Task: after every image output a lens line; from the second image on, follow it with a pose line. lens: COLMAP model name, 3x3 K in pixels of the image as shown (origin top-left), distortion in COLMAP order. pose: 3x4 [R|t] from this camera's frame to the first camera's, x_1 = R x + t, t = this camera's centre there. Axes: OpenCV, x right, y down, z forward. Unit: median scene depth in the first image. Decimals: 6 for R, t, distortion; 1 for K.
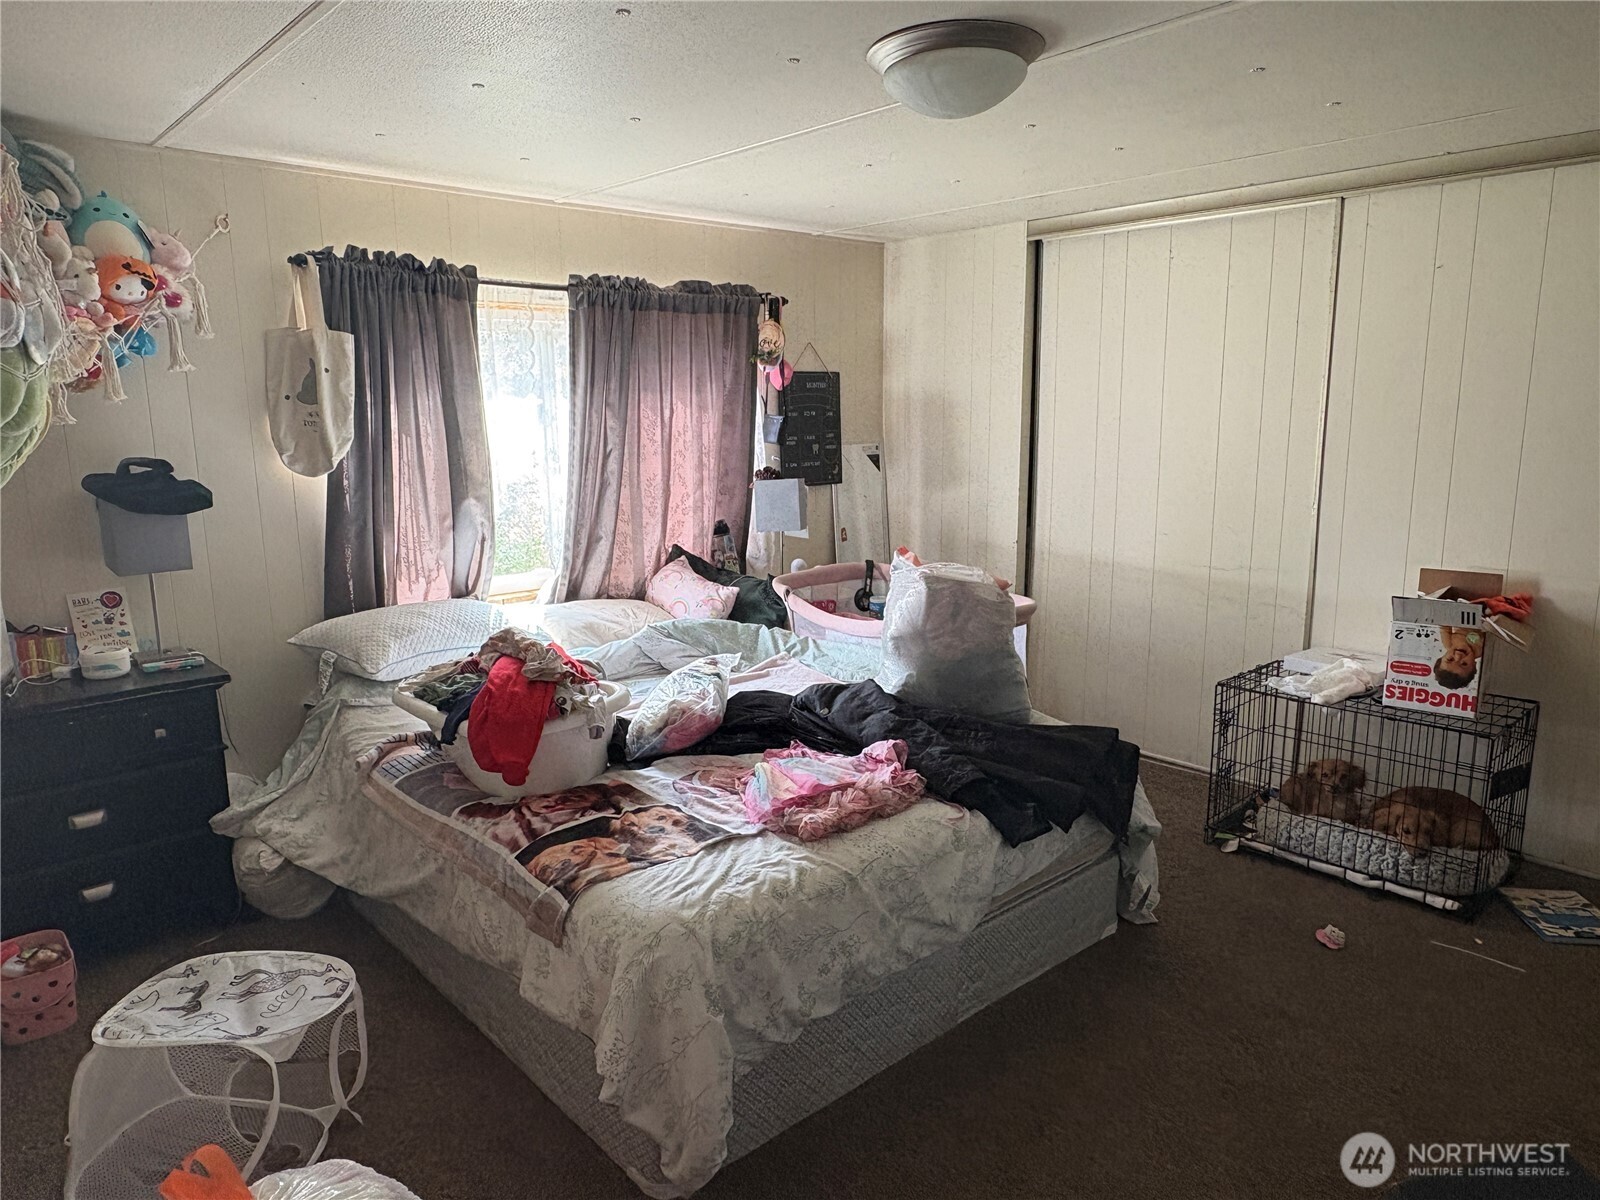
lens RADIAL K [[1054.8, 0, 800.6], [0, 1054.8, 599.1], [0, 0, 1]] dist [-0.004906, 0.000823]
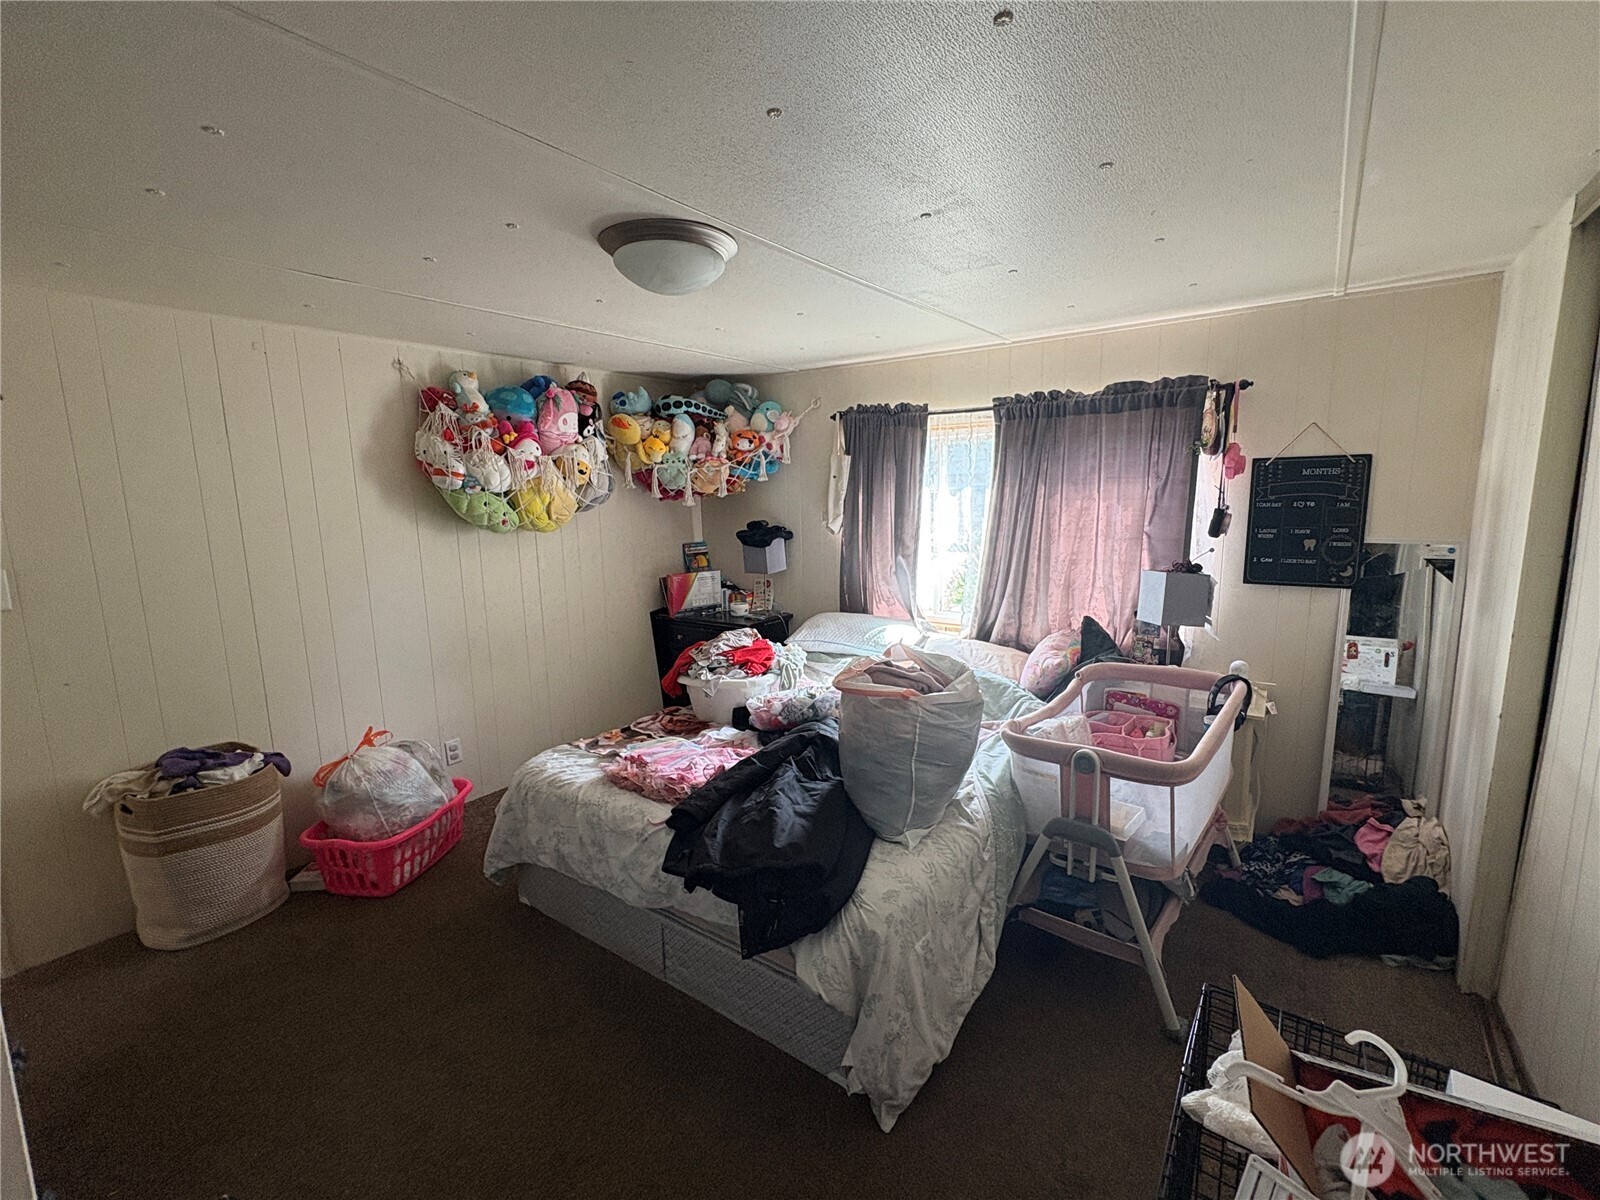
lens RADIAL K [[717.8, 0, 804.2], [0, 717.8, 597.5], [0, 0, 1]] dist [0.000438, 0.000066]
pose [[0.199211, 0.149291, -0.968518, 0.623253], [-0.164720, 0.979367, 0.117083, -0.123376], [0.966014, 0.136210, 0.219692, 0.582486]]
